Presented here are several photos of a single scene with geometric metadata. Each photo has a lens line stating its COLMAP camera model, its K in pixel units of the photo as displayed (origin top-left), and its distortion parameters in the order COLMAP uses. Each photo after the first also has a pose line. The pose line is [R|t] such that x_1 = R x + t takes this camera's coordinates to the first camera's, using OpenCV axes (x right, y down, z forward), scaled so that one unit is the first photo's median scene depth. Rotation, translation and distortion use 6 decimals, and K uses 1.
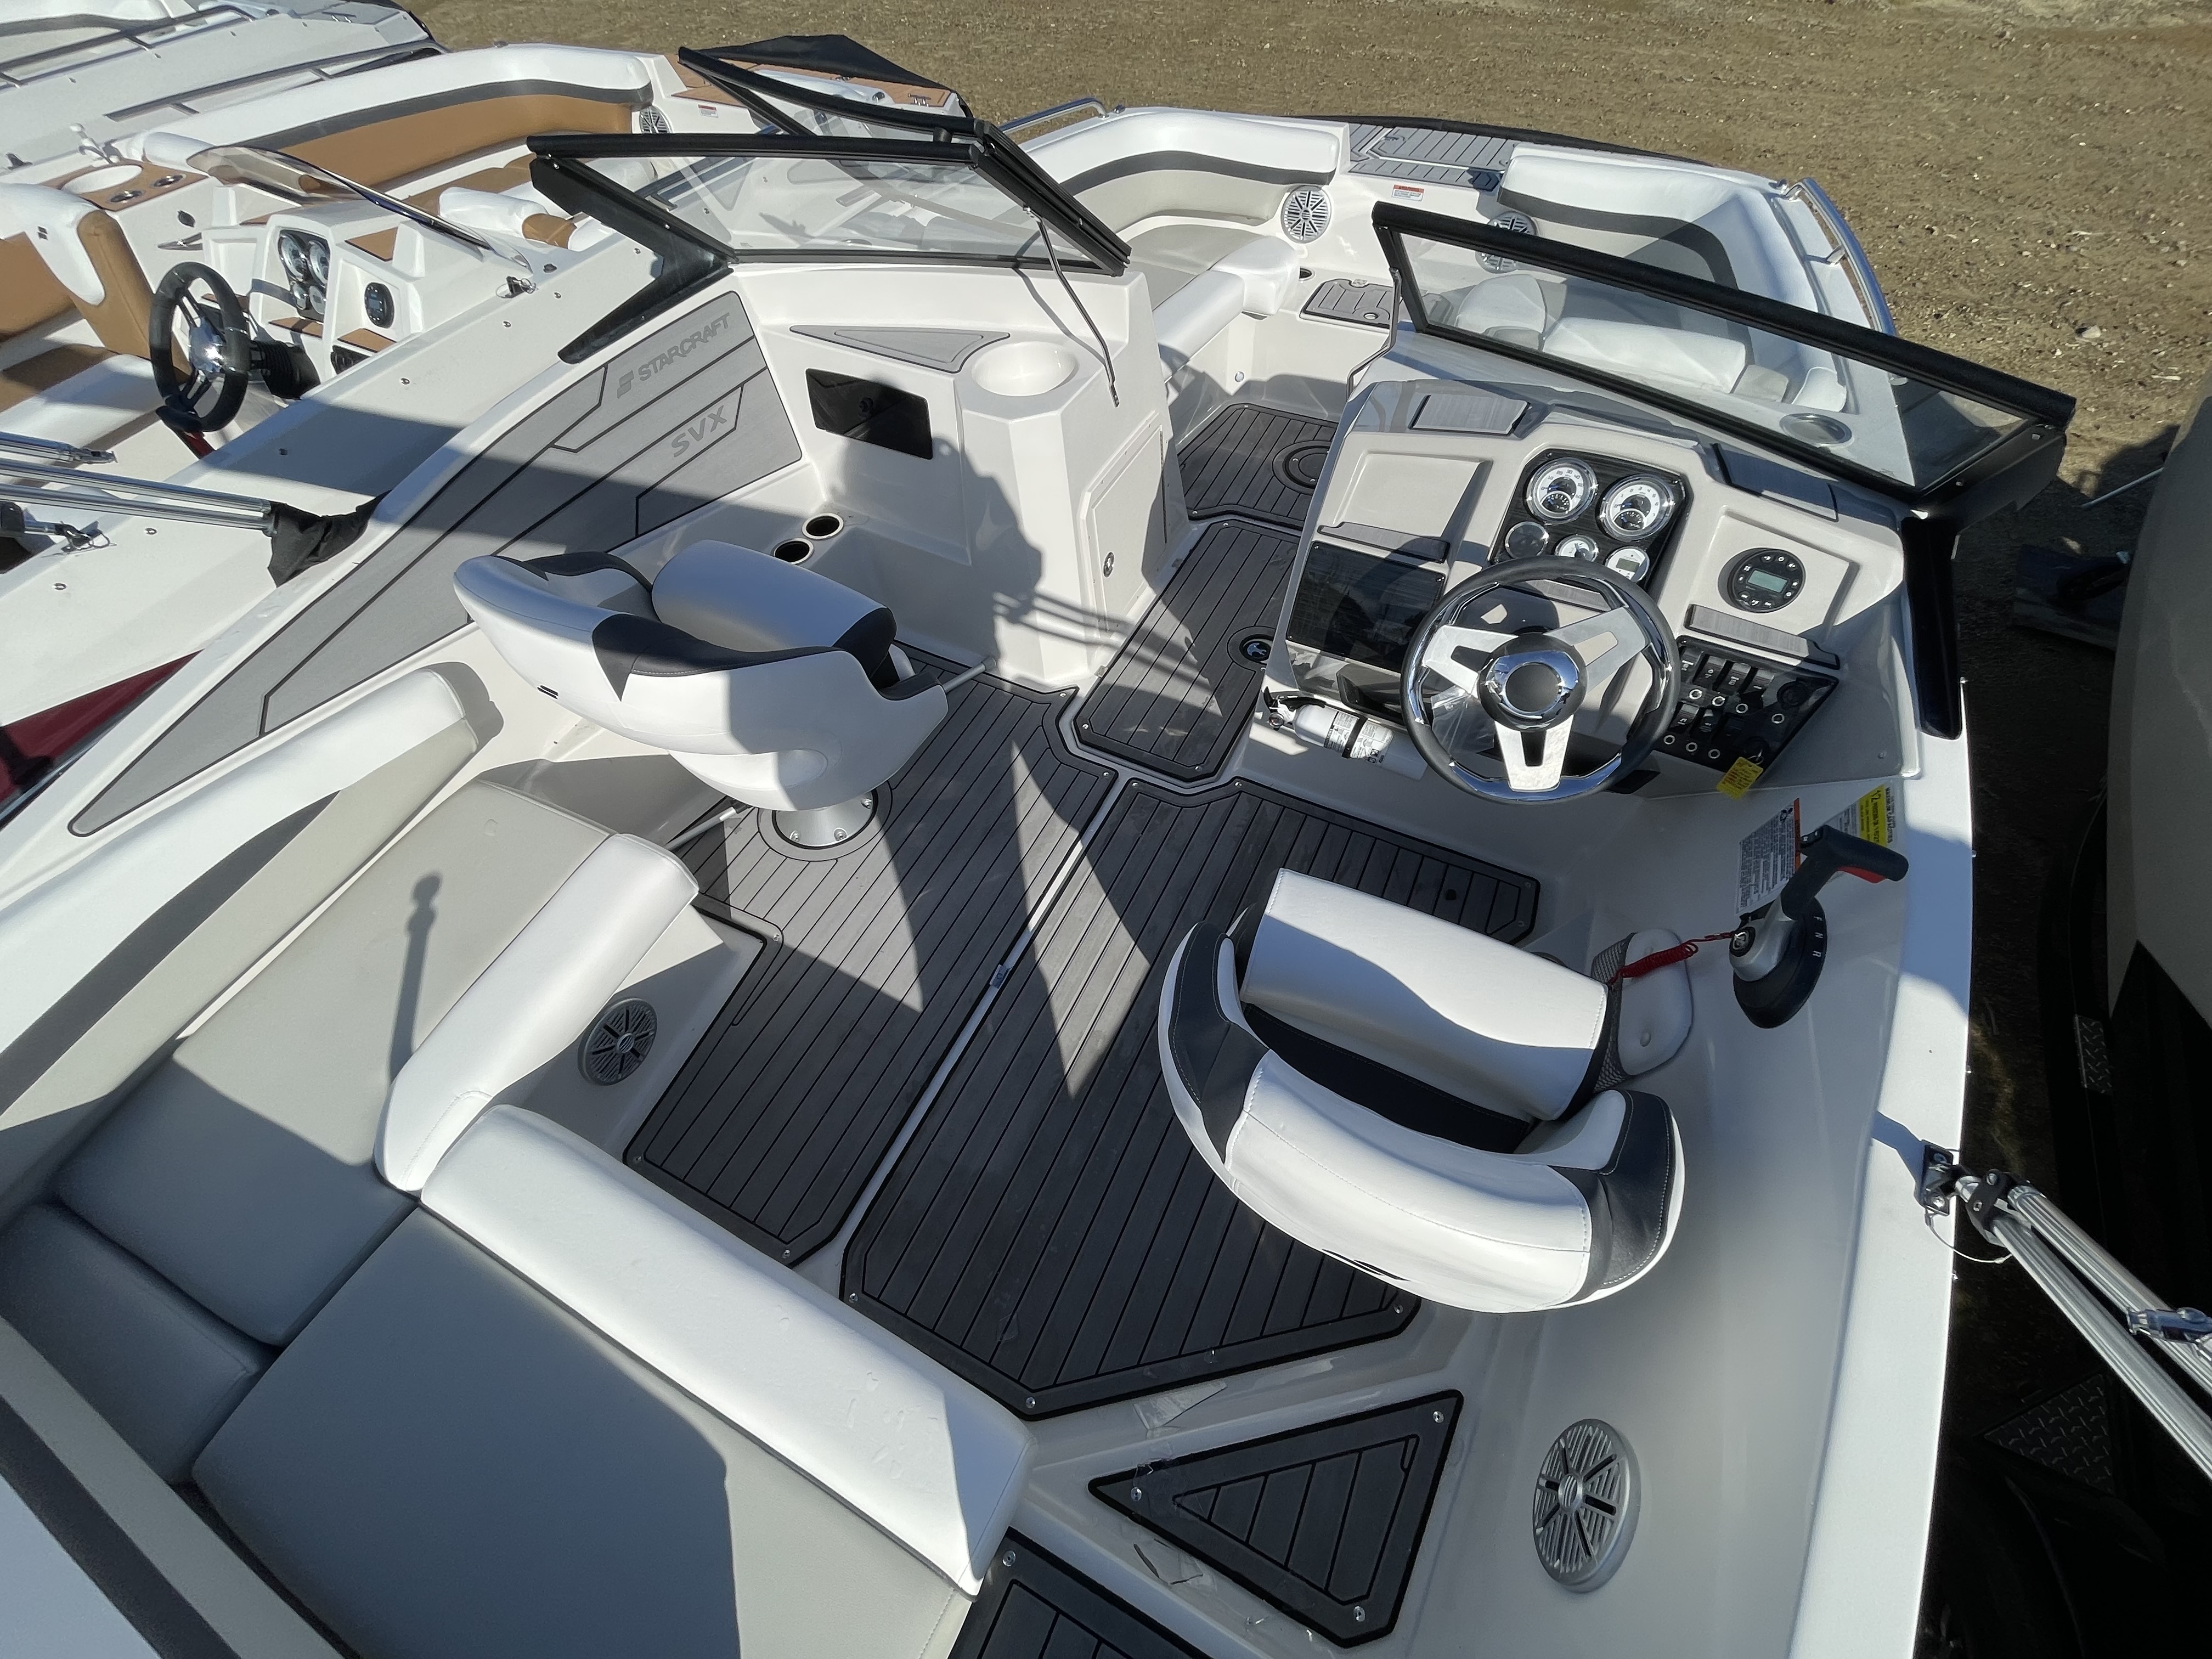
lens RADIAL K [[893.3, 0, 1104.6], [0, 893.3, 825.0], [0, 0, 1]] dist [-0.000711, -0.000012]
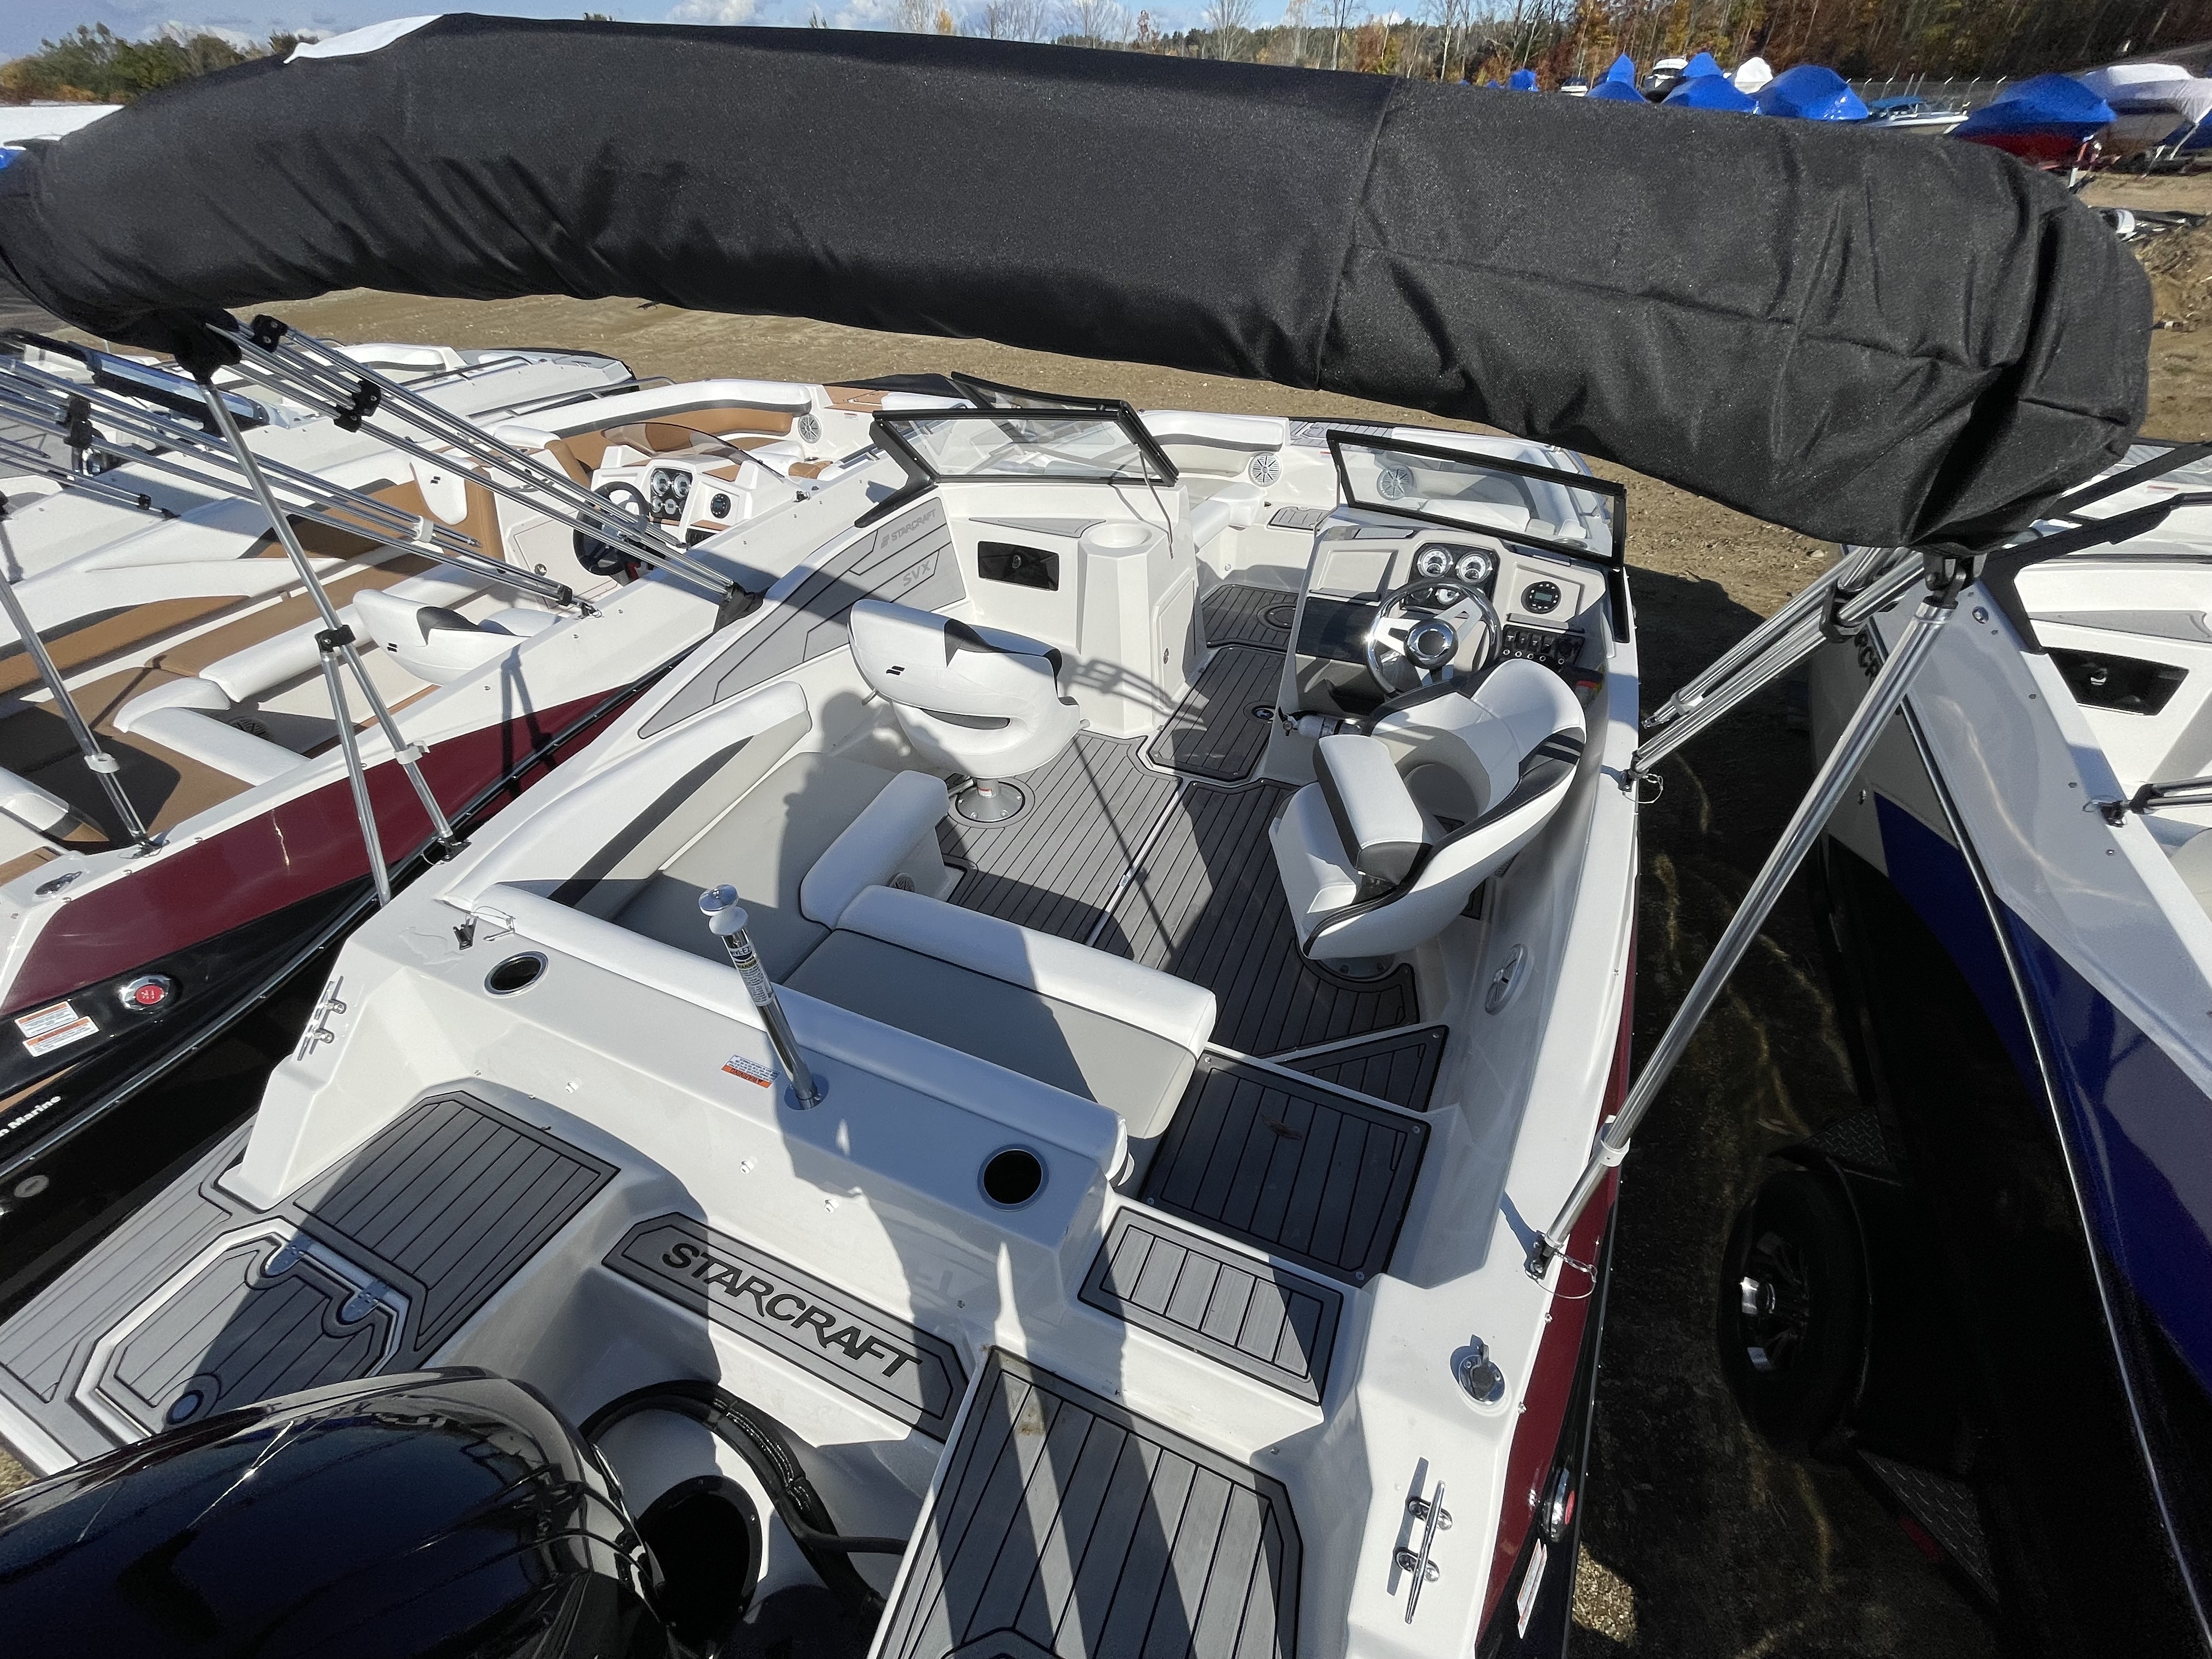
lens RADIAL K [[893.3, 0, 1104.6], [0, 893.3, 825.0], [0, 0, 1]] dist [-0.000711, -0.000012]
pose [[0.998477, -0.024214, 0.049580, -0.209316], [0.036417, 0.964254, -0.262465, 0.443012], [-0.041452, 0.263871, 0.963667, -0.458626]]
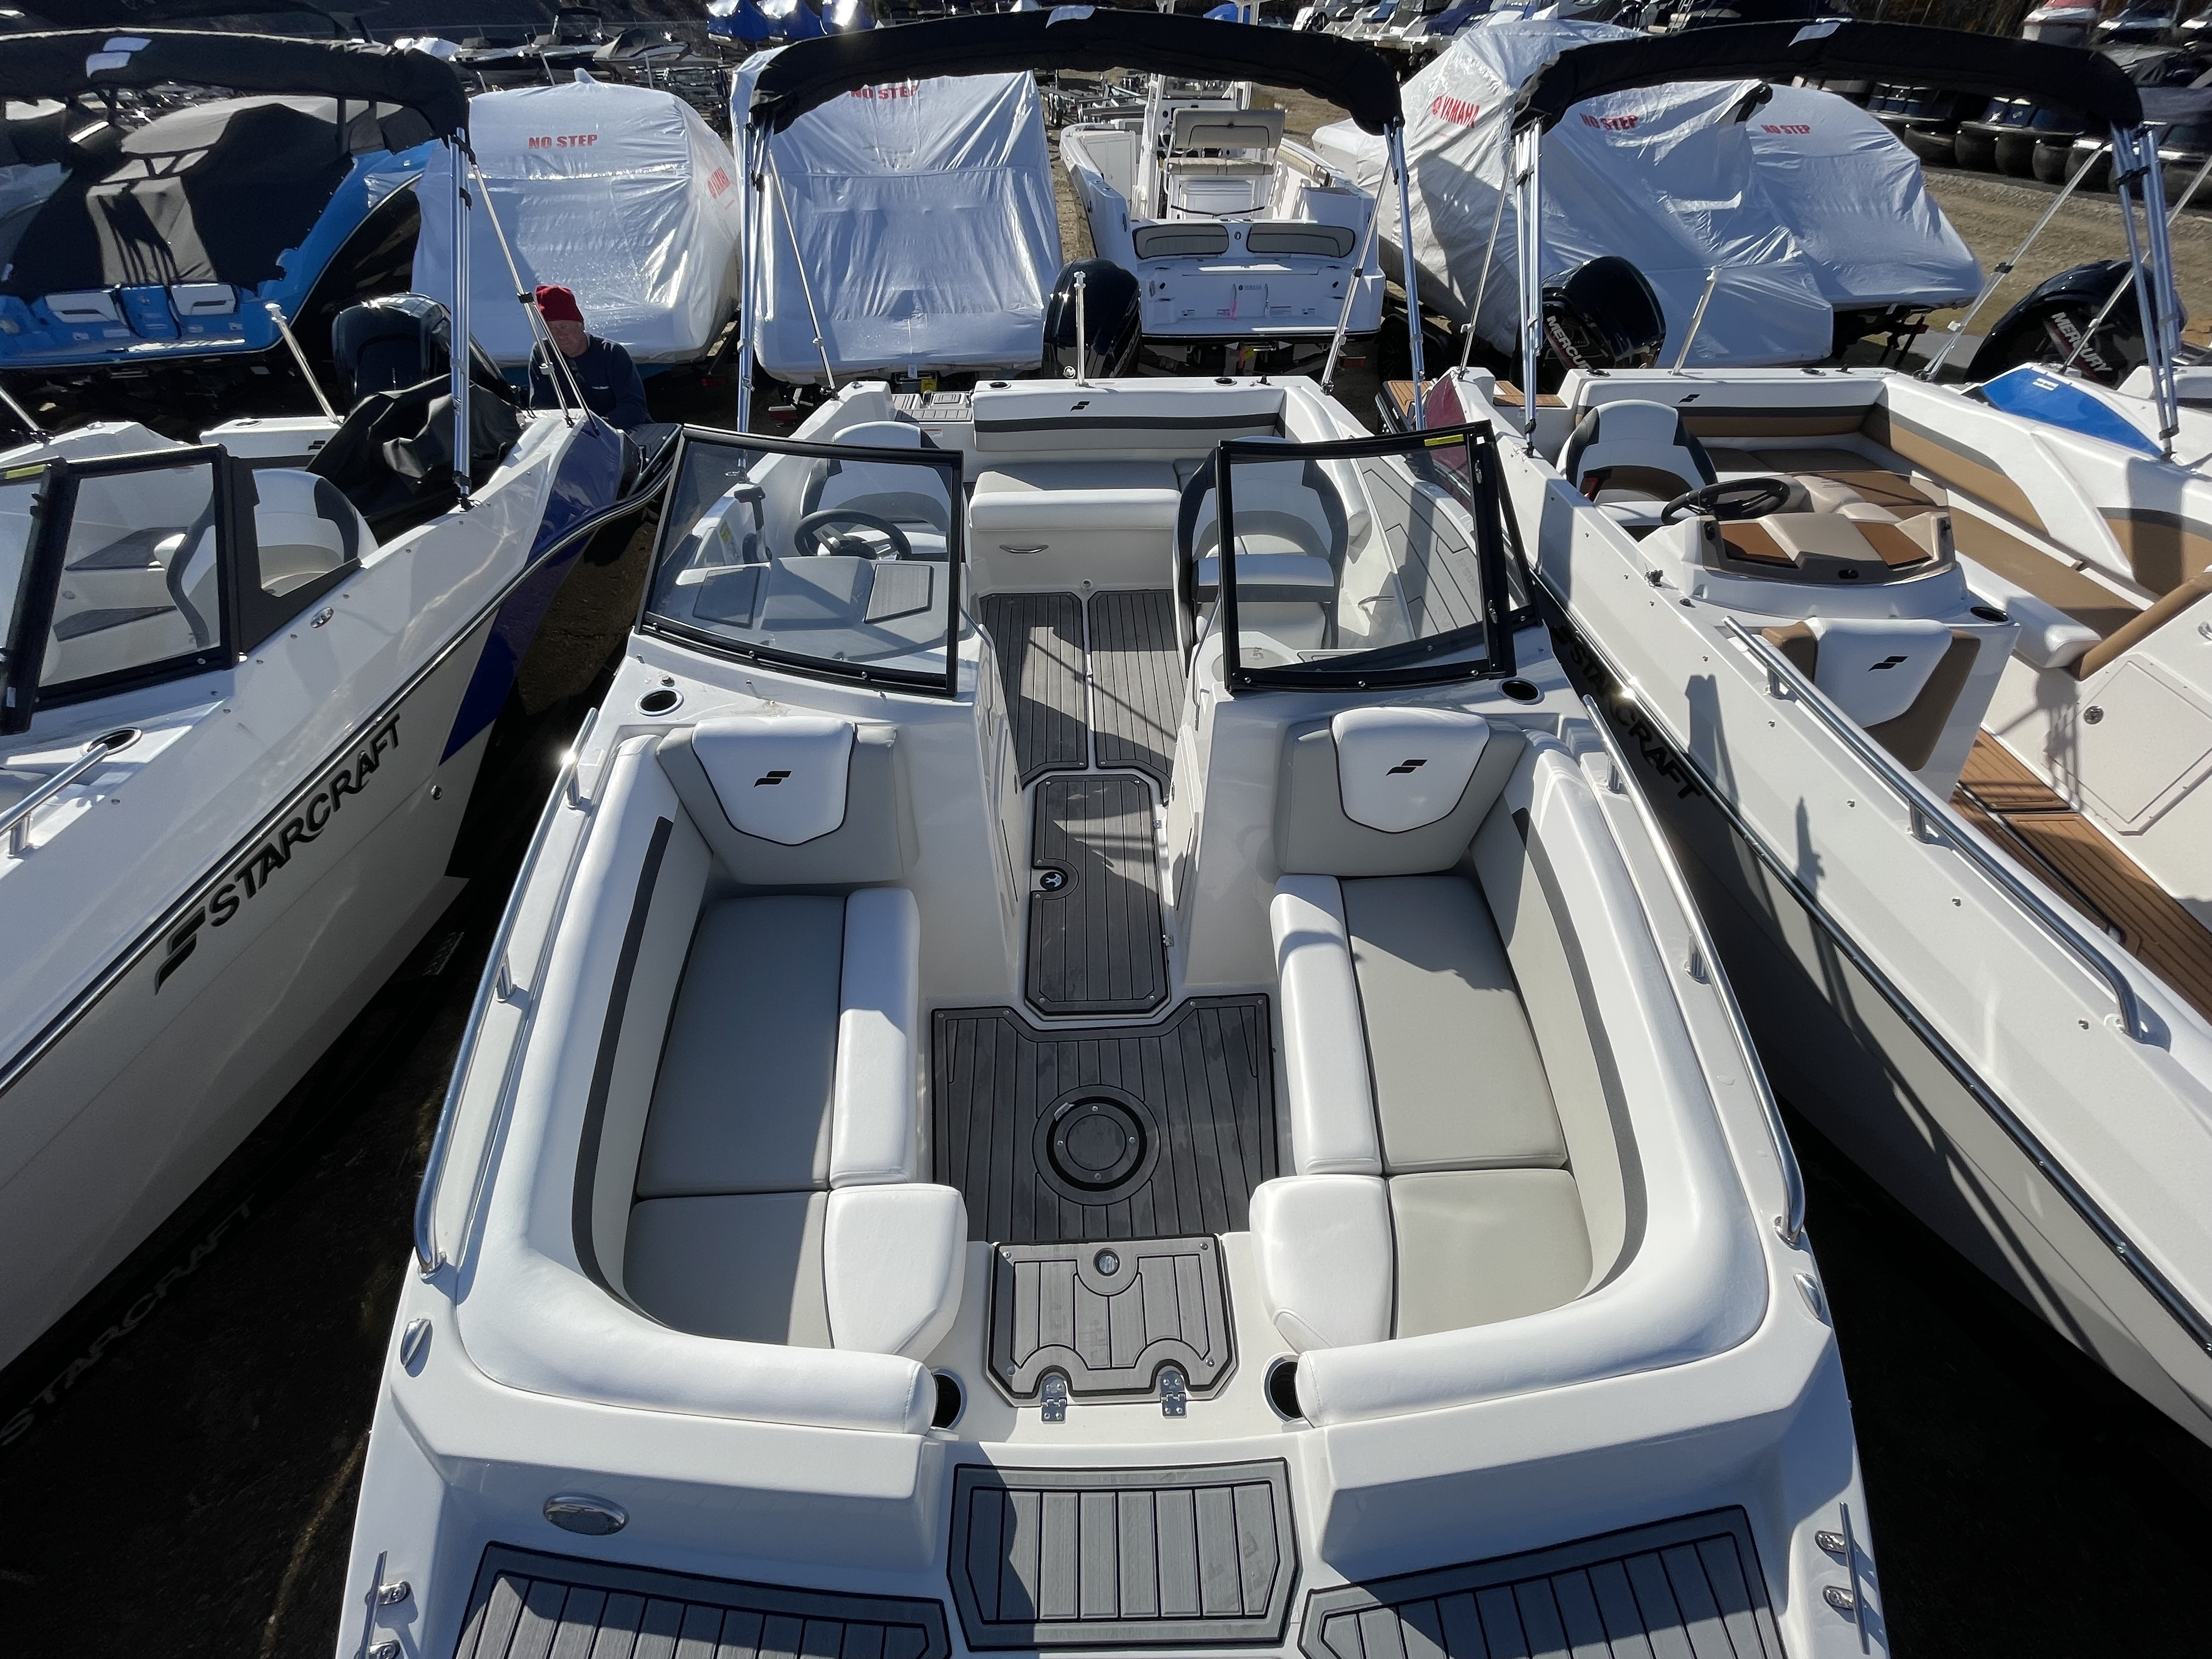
lens RADIAL K [[891.4, 0, 1106.0], [0, 891.4, 816.4], [0, 0, 1]] dist [-0.000946, -0.000052]
pose [[-0.879034, 0.354640, -0.318636, 0.549156], [-0.362701, -0.063674, 0.929728, -1.578468], [0.309430, 0.932832, 0.184600, 0.889620]]
